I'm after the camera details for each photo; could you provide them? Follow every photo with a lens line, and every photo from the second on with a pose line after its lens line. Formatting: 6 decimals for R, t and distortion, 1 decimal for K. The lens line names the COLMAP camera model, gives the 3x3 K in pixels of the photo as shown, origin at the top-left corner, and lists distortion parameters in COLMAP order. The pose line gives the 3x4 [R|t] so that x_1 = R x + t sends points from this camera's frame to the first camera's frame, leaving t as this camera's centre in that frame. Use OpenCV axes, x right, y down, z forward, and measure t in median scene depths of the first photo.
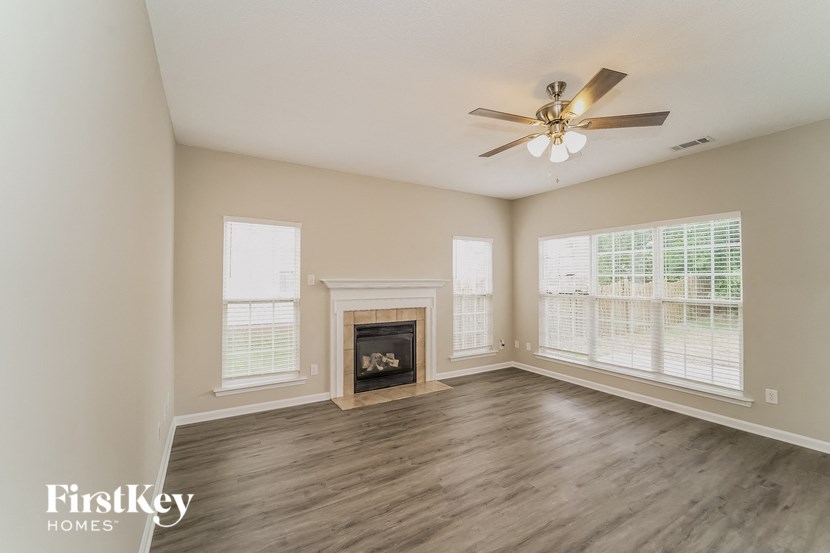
lens RADIAL K [[360.2, 0, 389.4], [0, 360.2, 278.9], [0, 0, 1]] dist [-0.009793, 0.000007]
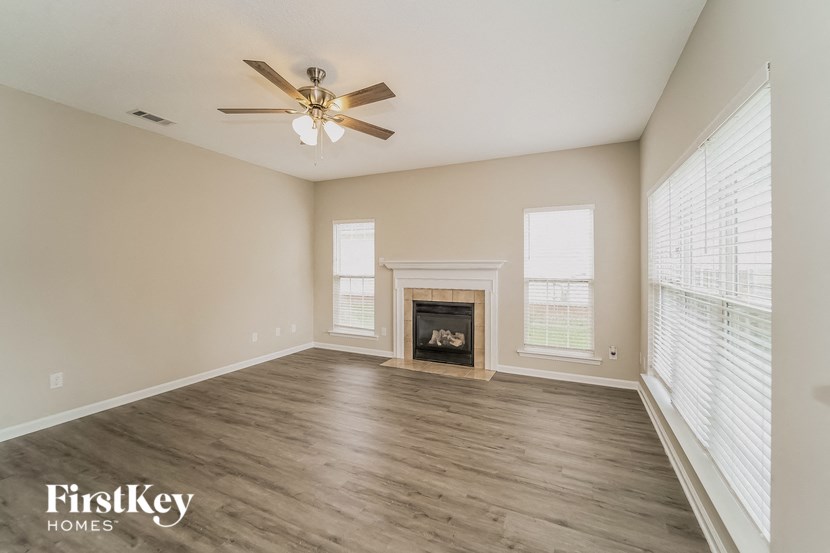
lens RADIAL K [[347.0, 0, 417.0], [0, 347.0, 272.4], [0, 0, 1]] dist [-0.001689, -0.000089]
pose [[0.548579, 0.014416, -0.835974, 0.837148], [0.001446, 0.999834, 0.018190, 0.017027], [0.836098, -0.011187, 0.548467, 0.393884]]
